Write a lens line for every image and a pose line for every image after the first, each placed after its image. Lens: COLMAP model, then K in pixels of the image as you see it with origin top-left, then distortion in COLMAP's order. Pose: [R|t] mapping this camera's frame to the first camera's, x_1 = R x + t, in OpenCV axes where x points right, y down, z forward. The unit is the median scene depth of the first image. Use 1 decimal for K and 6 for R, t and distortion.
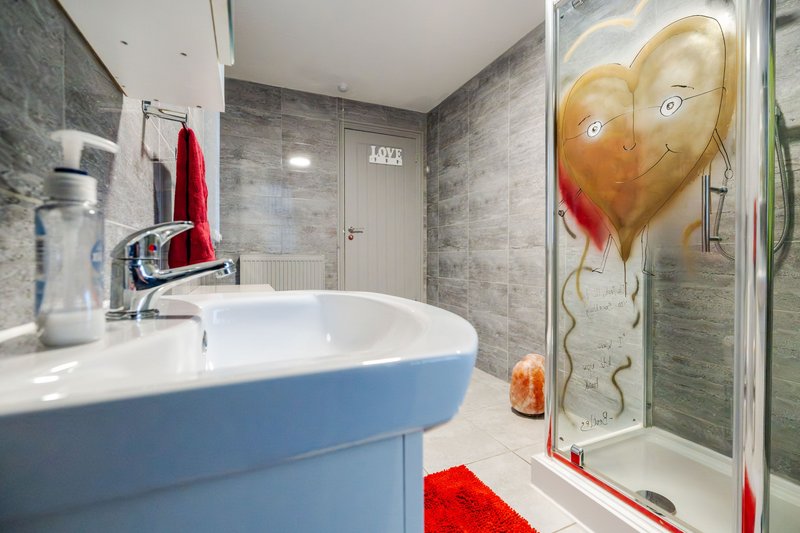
lens RADIAL K [[355.3, 0, 400.4], [0, 355.3, 263.0], [0, 0, 1]] dist [-0.001406, -0.000045]
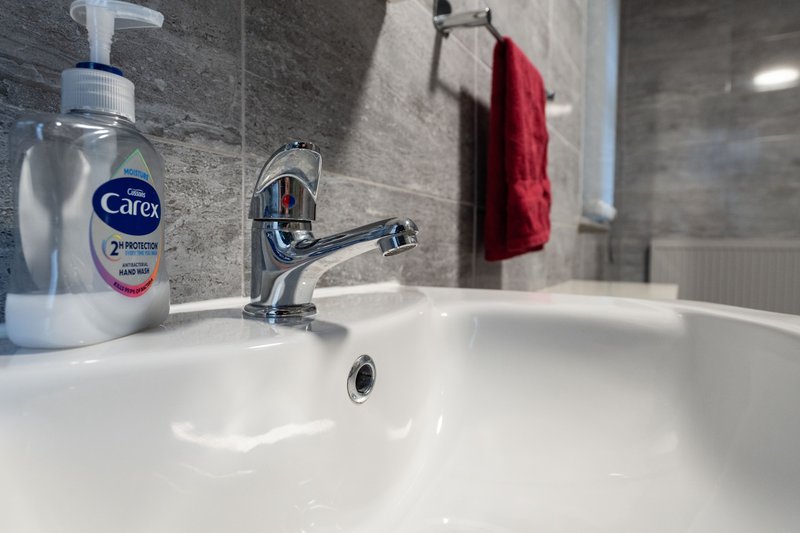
lens RADIAL K [[485.2, 0, 397.5], [0, 485.2, 265.4], [0, 0, 1]] dist [-0.002641, 0.003059]
pose [[0.584594, 0.033142, -0.810649, 0.007482], [-0.014618, 0.999433, 0.030318, 0.004694], [0.811195, -0.005874, 0.584747, 0.083800]]
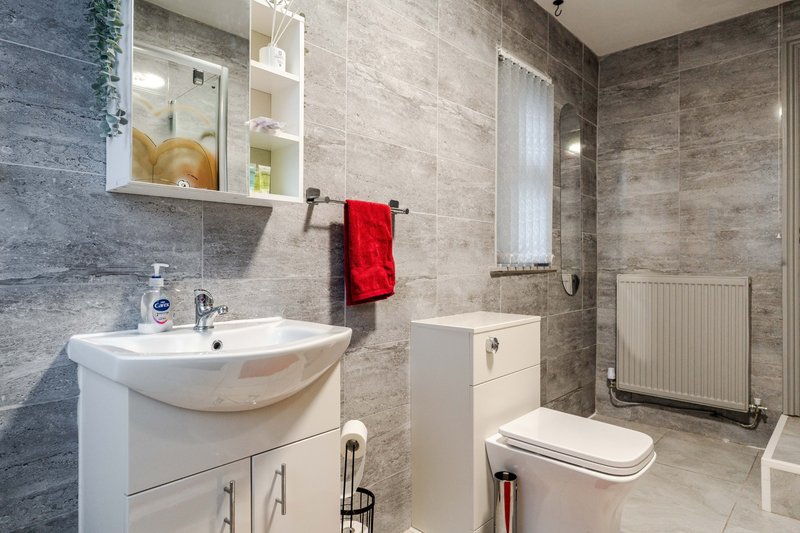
lens RADIAL K [[485.2, 0, 381.0], [0, 485.2, 260.1], [0, 0, 1]] dist [-0.002641, 0.003059]
pose [[0.385880, -0.008980, -0.922505, 0.322488], [-0.011285, 0.999832, -0.014453, -0.032347], [0.922480, 0.015988, 0.385714, 0.105656]]
